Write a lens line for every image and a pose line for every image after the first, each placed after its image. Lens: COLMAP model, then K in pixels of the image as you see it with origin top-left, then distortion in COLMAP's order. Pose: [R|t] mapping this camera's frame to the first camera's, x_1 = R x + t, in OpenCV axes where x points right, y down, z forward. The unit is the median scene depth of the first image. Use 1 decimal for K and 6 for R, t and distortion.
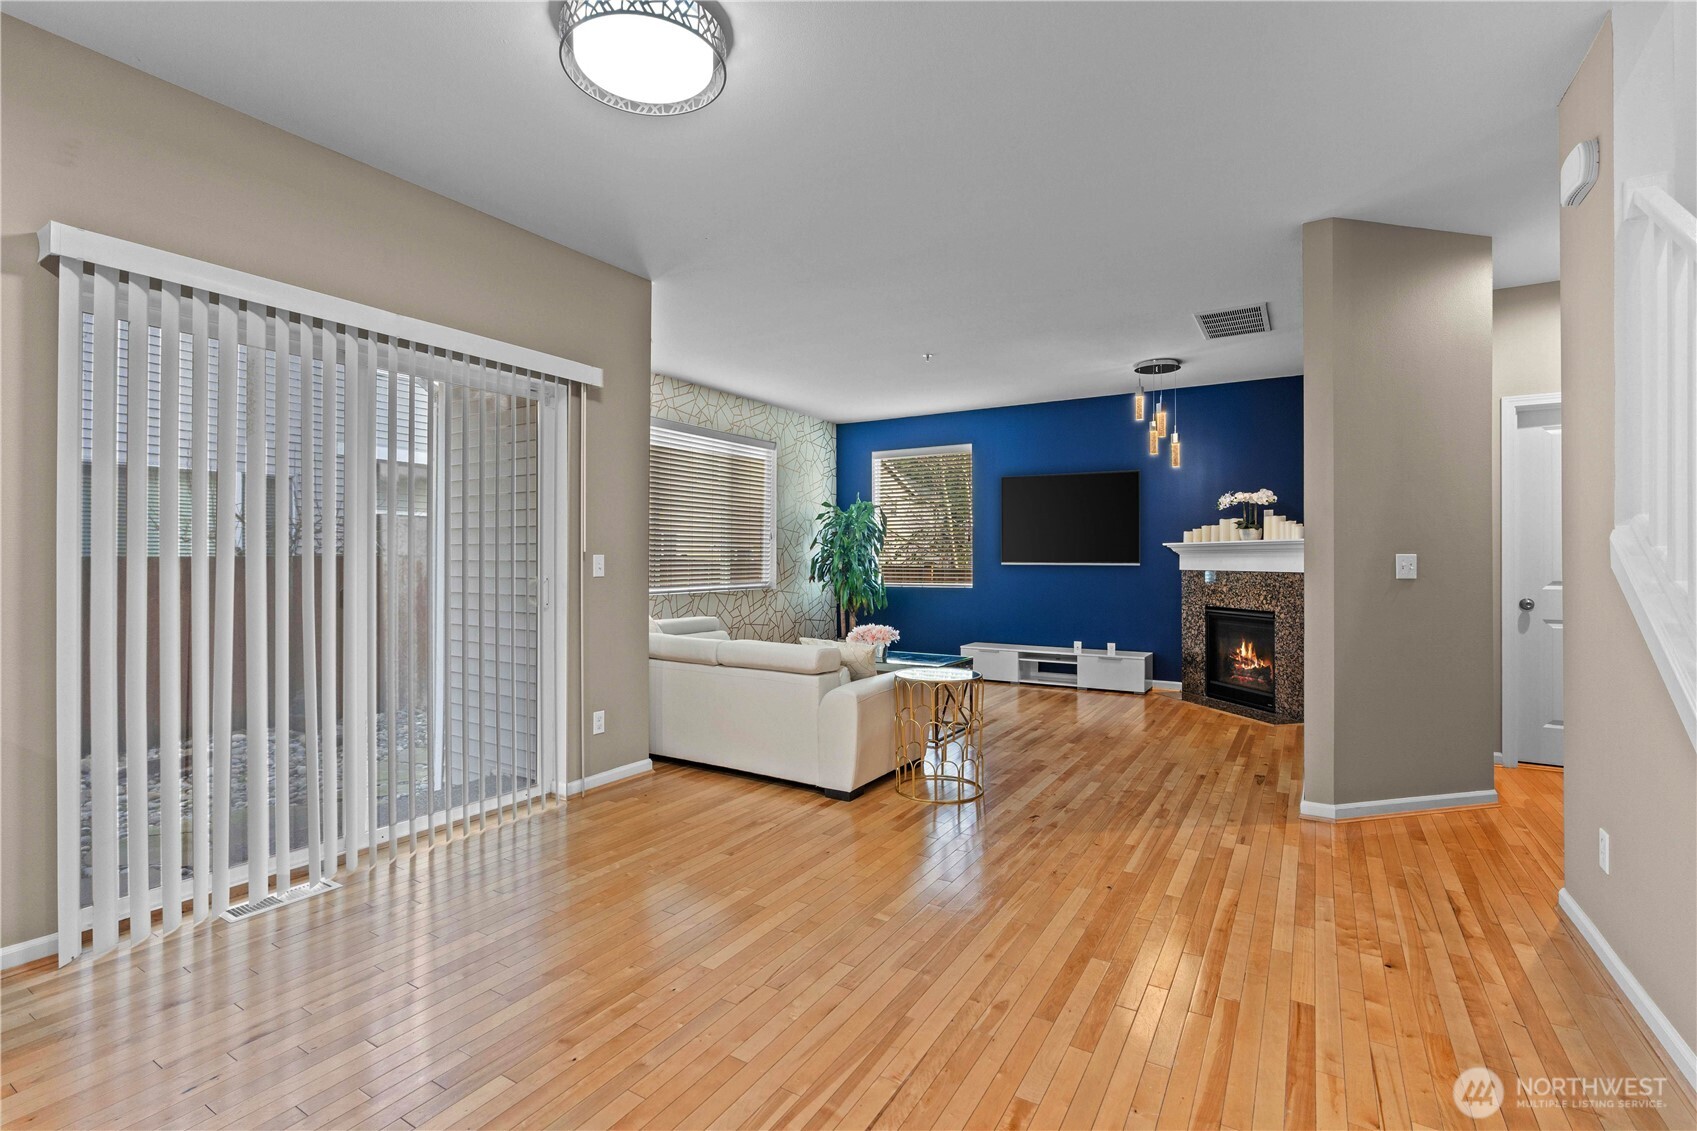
lens RADIAL K [[776.6, 0, 846.4], [0, 776.6, 556.2], [0, 0, 1]] dist [-0.001579, 0.000186]
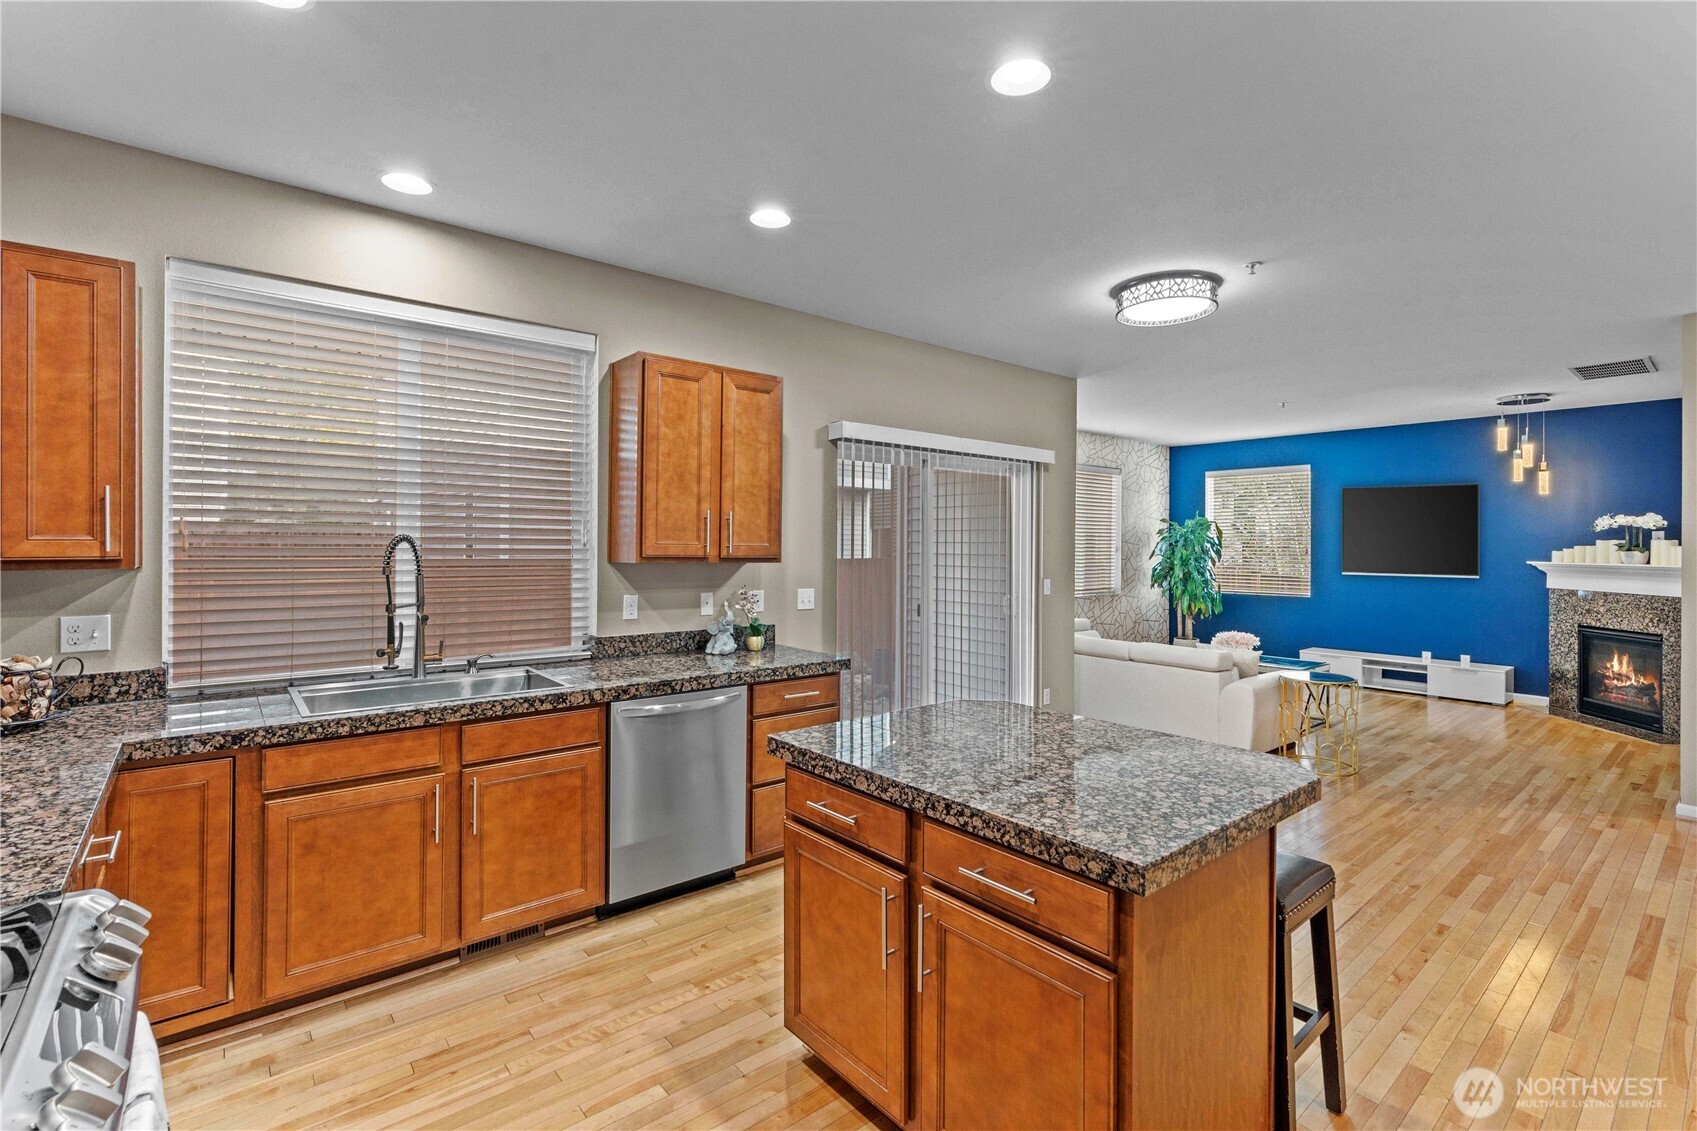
lens RADIAL K [[771.4, 0, 841.8], [0, 771.4, 542.6], [0, 0, 1]] dist [-0.011672, 0.005384]
pose [[0.944574, 0.004945, -0.328262, -0.127697], [-0.004383, 0.999987, 0.002452, -0.043225], [0.328270, -0.000877, 0.944583, -0.282714]]
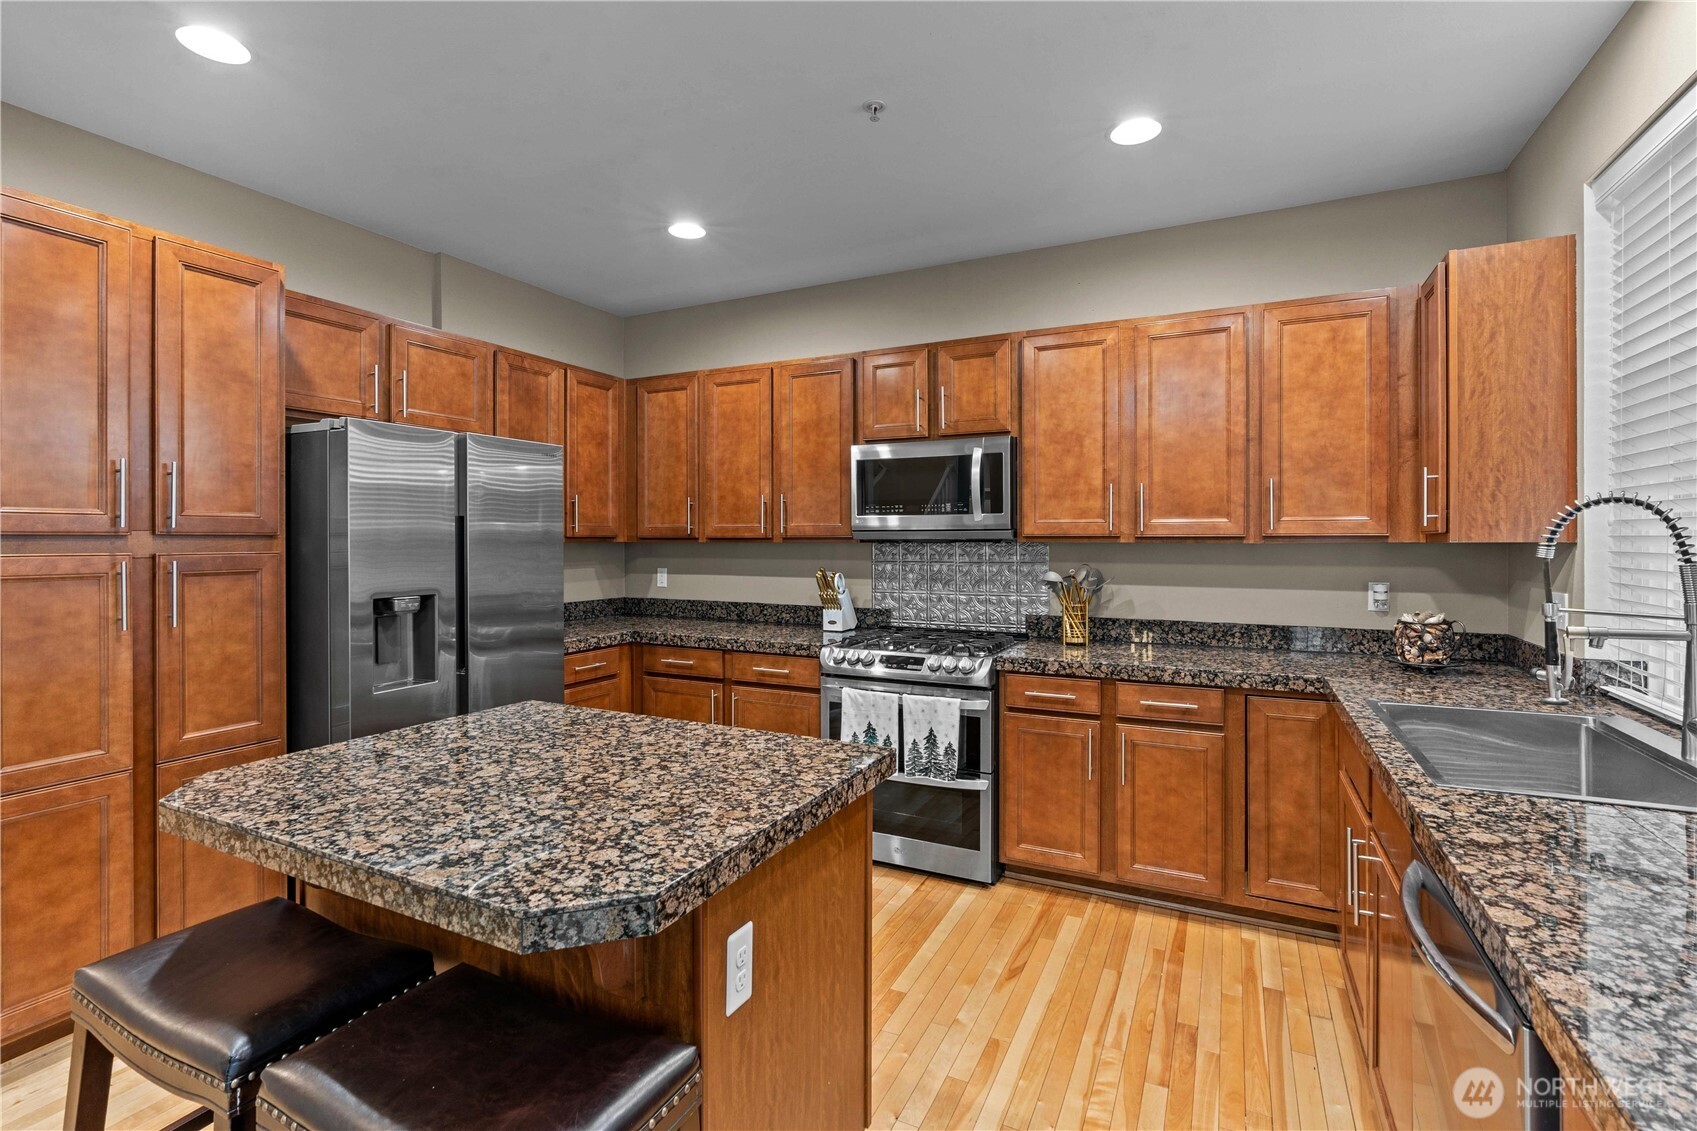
lens RADIAL K [[773.1, 0, 849.6], [0, 773.1, 540.9], [0, 0, 1]] dist [-0.008739, 0.001125]
pose [[-0.996155, -0.001260, -0.087594, -0.228070], [-0.000833, 0.999988, -0.004920, -0.027759], [0.087599, -0.004828, -0.996144, 0.279766]]
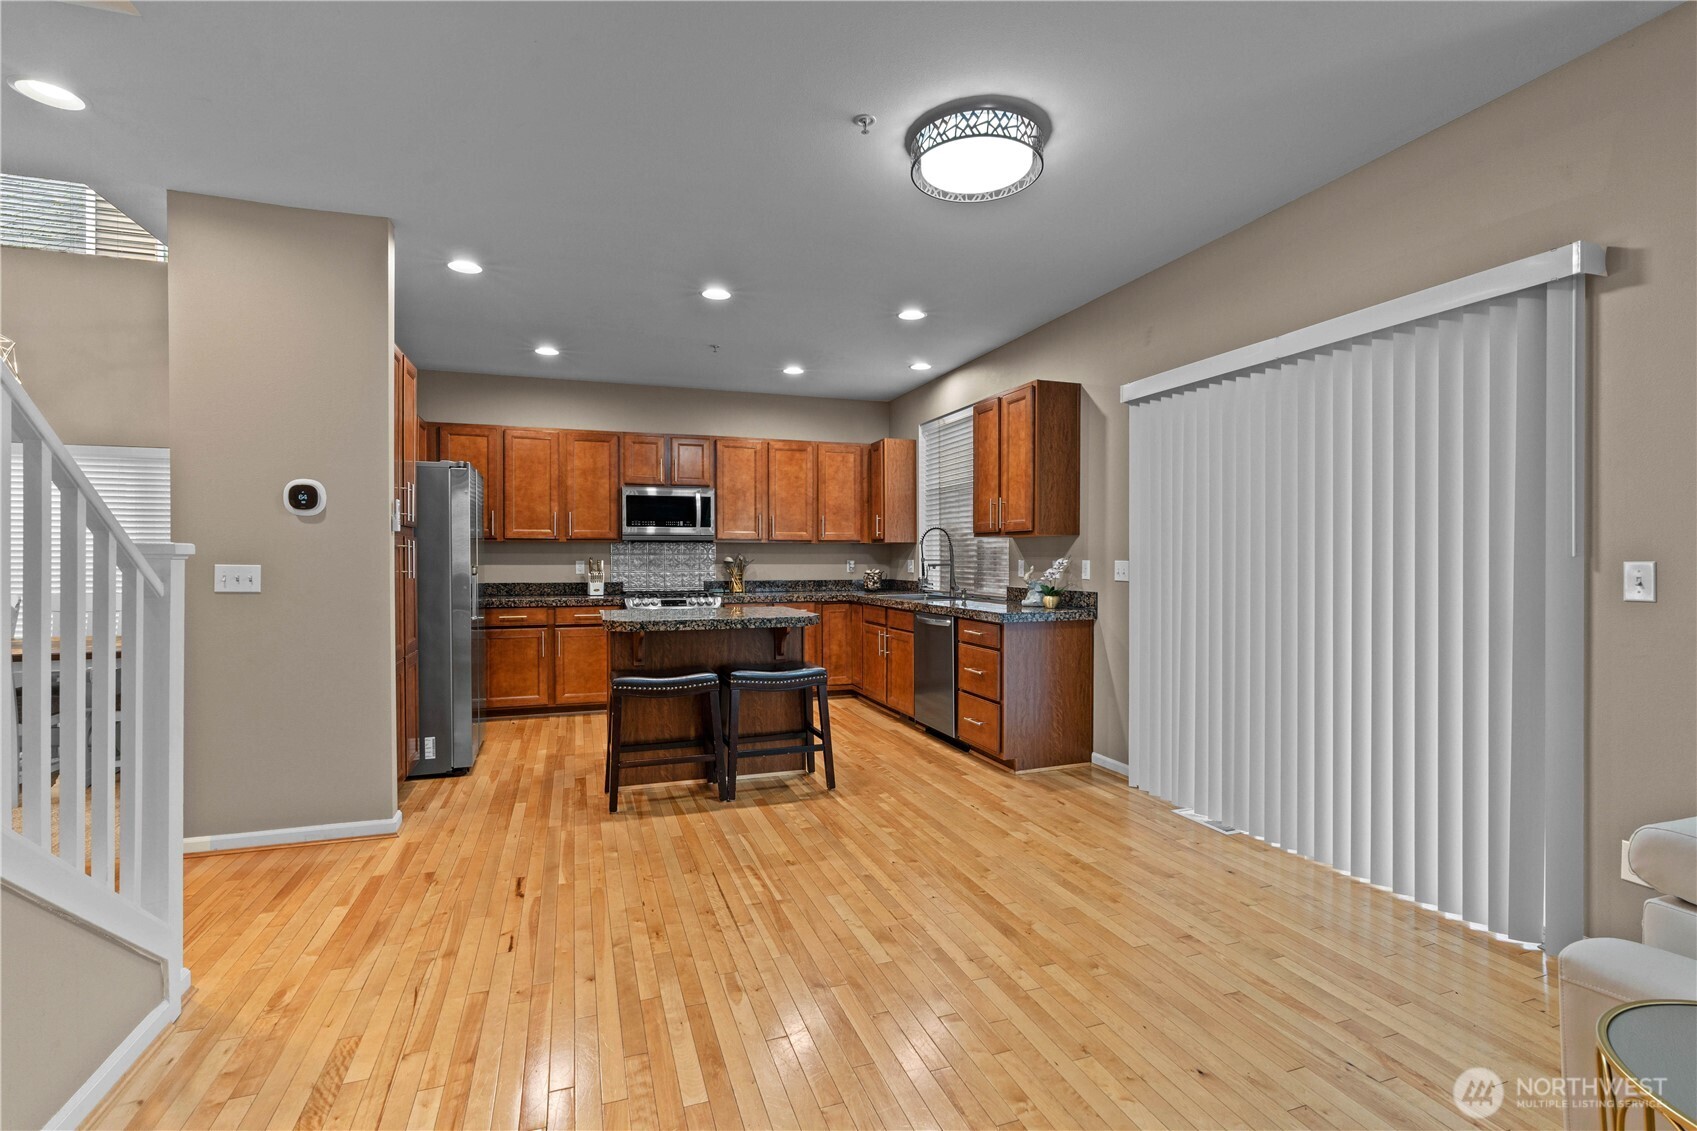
lens RADIAL K [[771.2, 0, 848.5], [0, 771.2, 565.5], [0, 0, 1]] dist [-0.009514, 0.001298]
pose [[-0.633922, 0.005372, -0.773378, 0.282873], [0.004475, 0.999985, 0.003278, -0.001792], [0.773384, -0.001383, -0.633937, 0.555323]]
